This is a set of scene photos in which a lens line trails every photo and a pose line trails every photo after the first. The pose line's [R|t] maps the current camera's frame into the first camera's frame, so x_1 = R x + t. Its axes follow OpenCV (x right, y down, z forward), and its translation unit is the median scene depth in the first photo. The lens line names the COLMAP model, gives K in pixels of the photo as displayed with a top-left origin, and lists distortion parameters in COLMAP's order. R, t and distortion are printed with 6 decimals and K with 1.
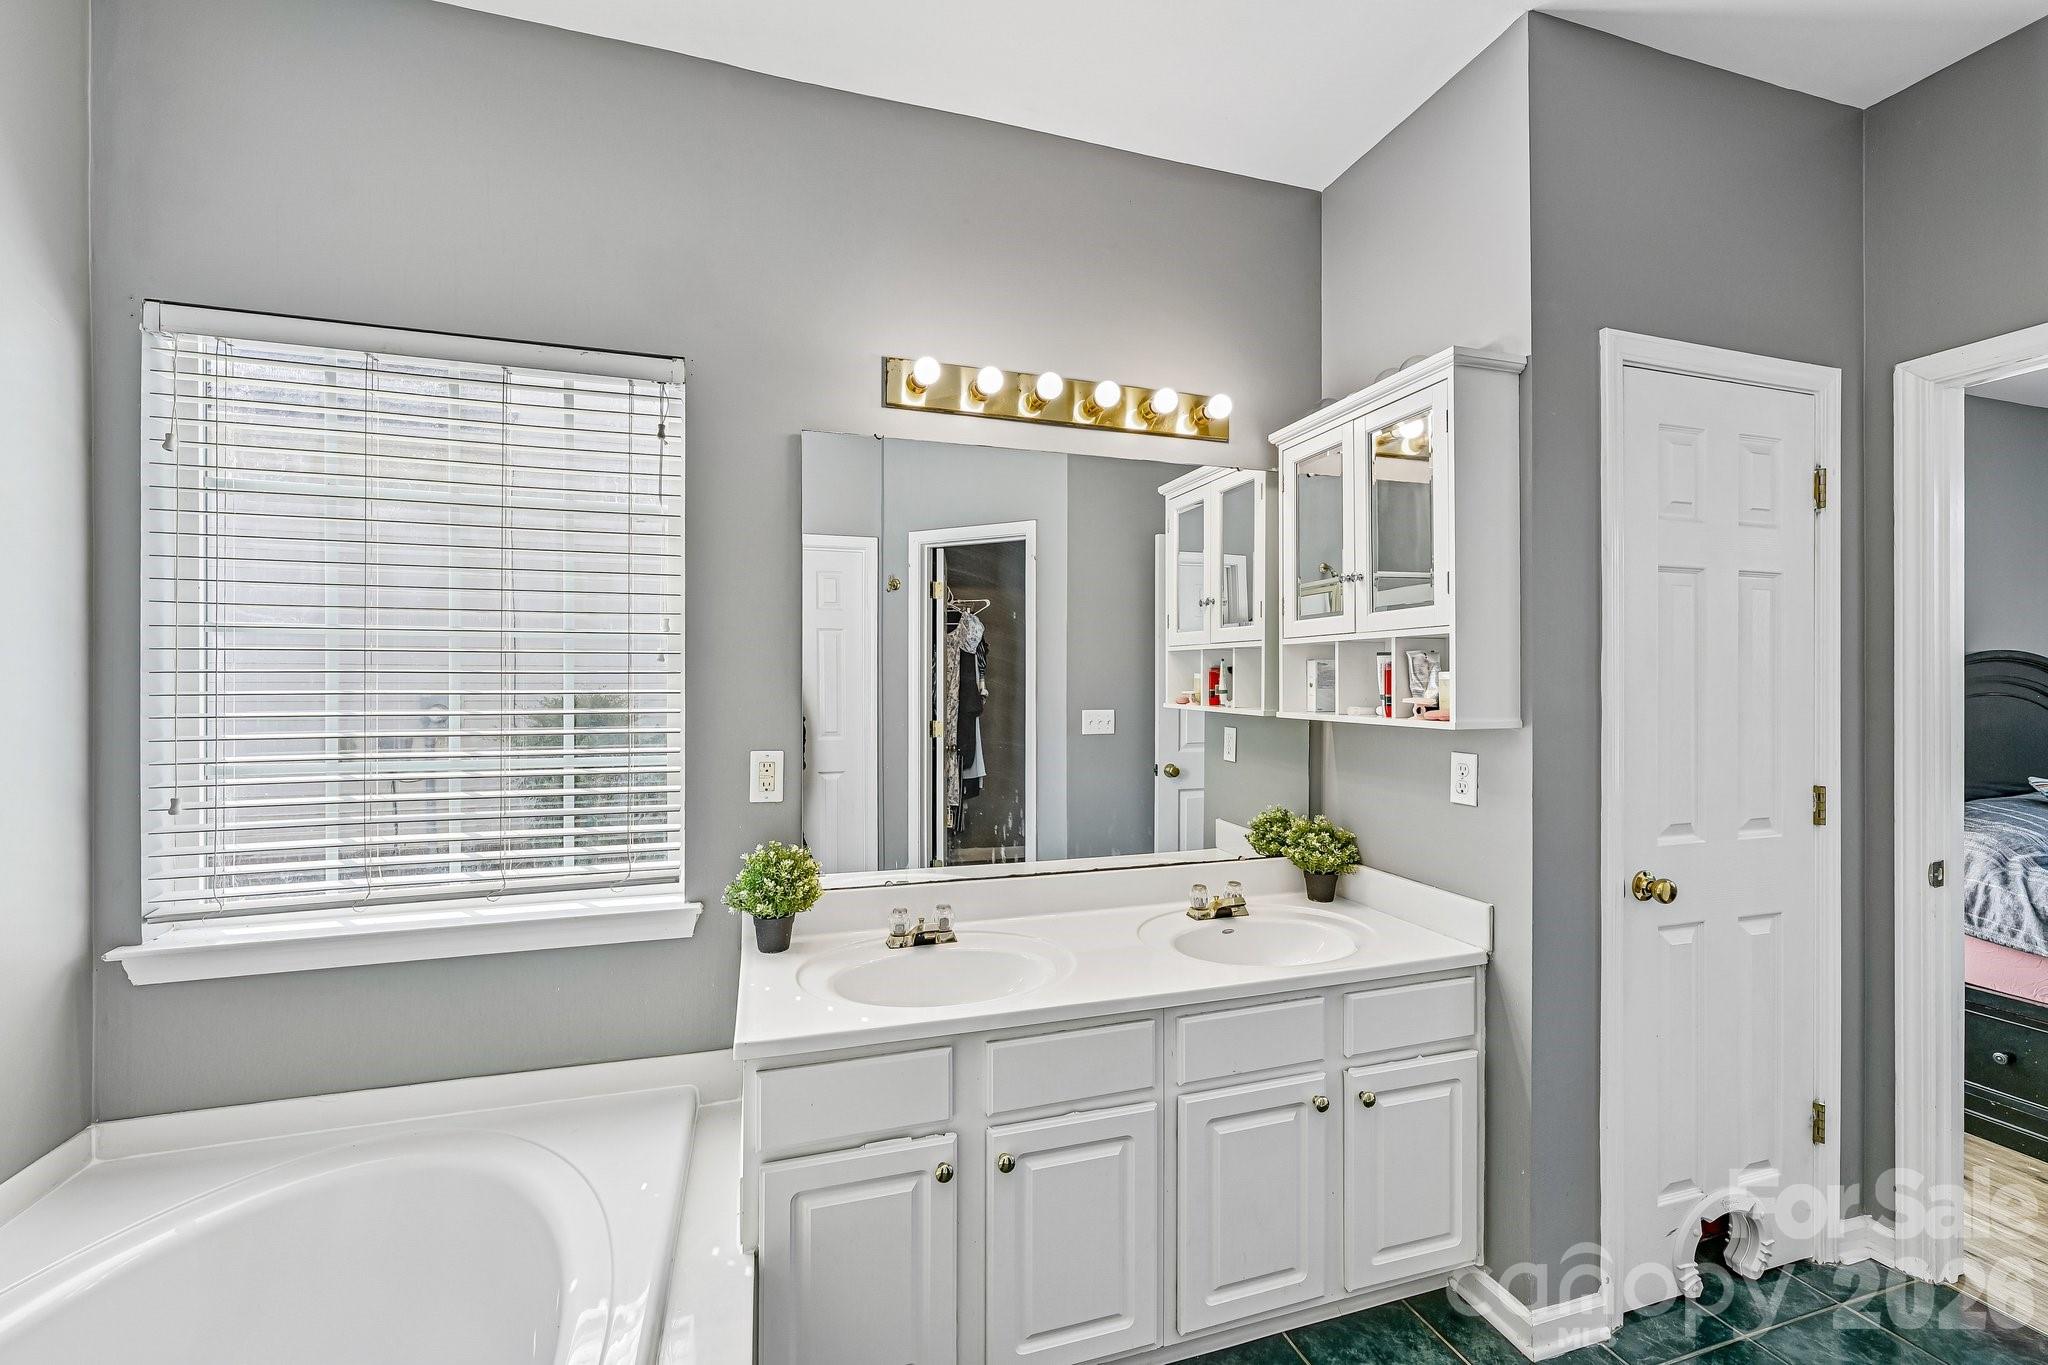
lens RADIAL K [[813.4, 0, 1016.7], [0, 813.4, 678.4], [0, 0, 1]] dist [-0.001061, -0.000001]
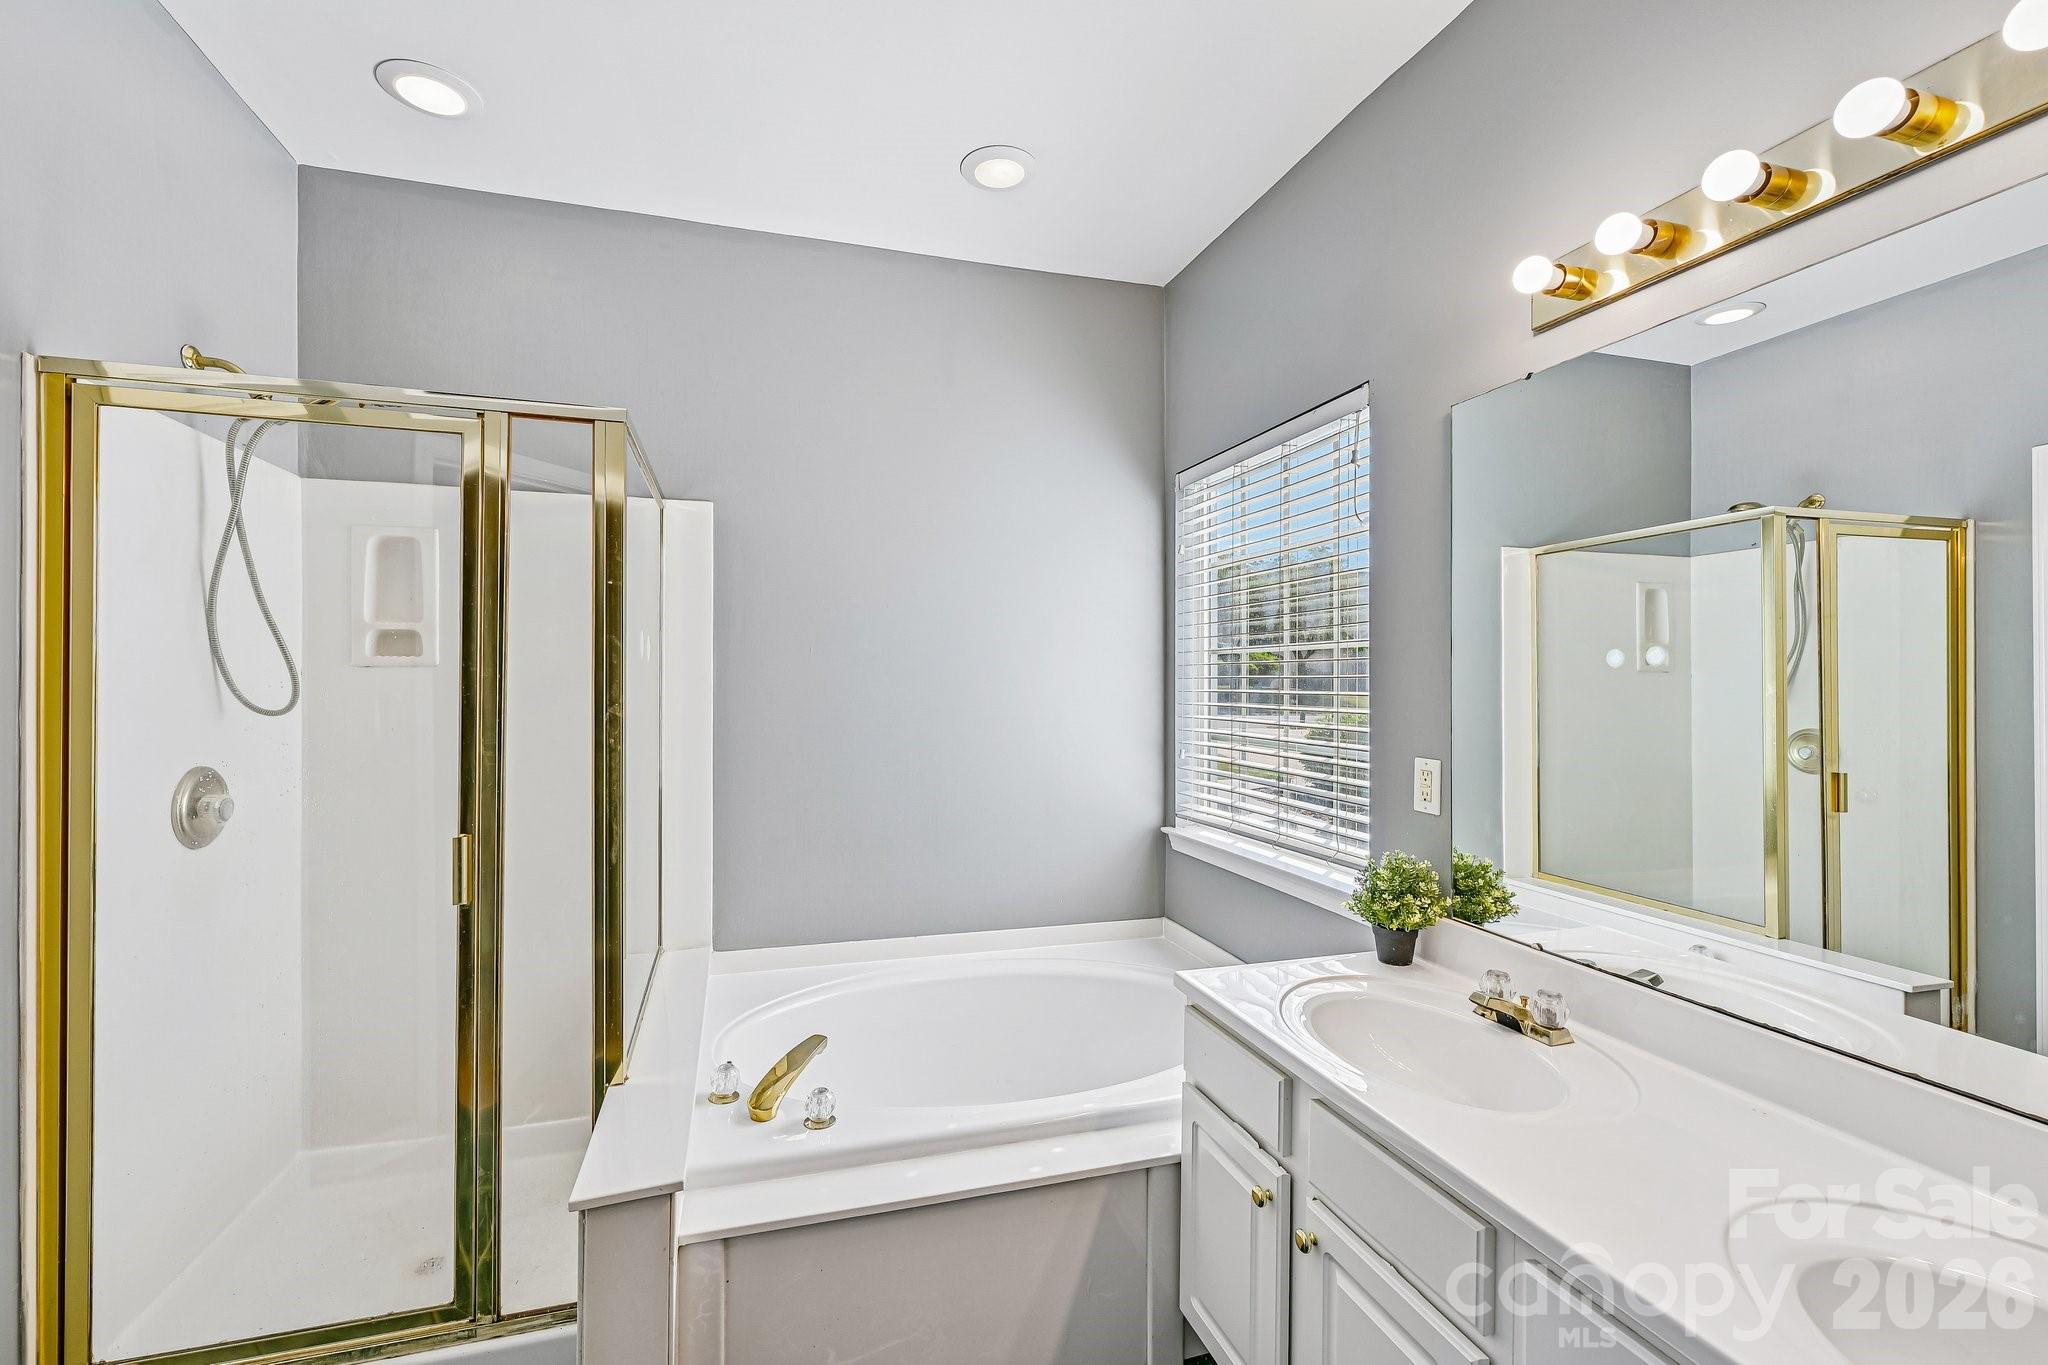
lens RADIAL K [[874.1, 0, 1017.1], [0, 874.1, 677.0], [0, 0, 1]] dist [-0.000143, 0.000075]
pose [[-0.002254, -0.007409, -0.999970, 0.722725], [-0.006495, 0.999952, -0.007394, 0.004880], [0.999976, 0.006478, -0.002302, 0.534725]]
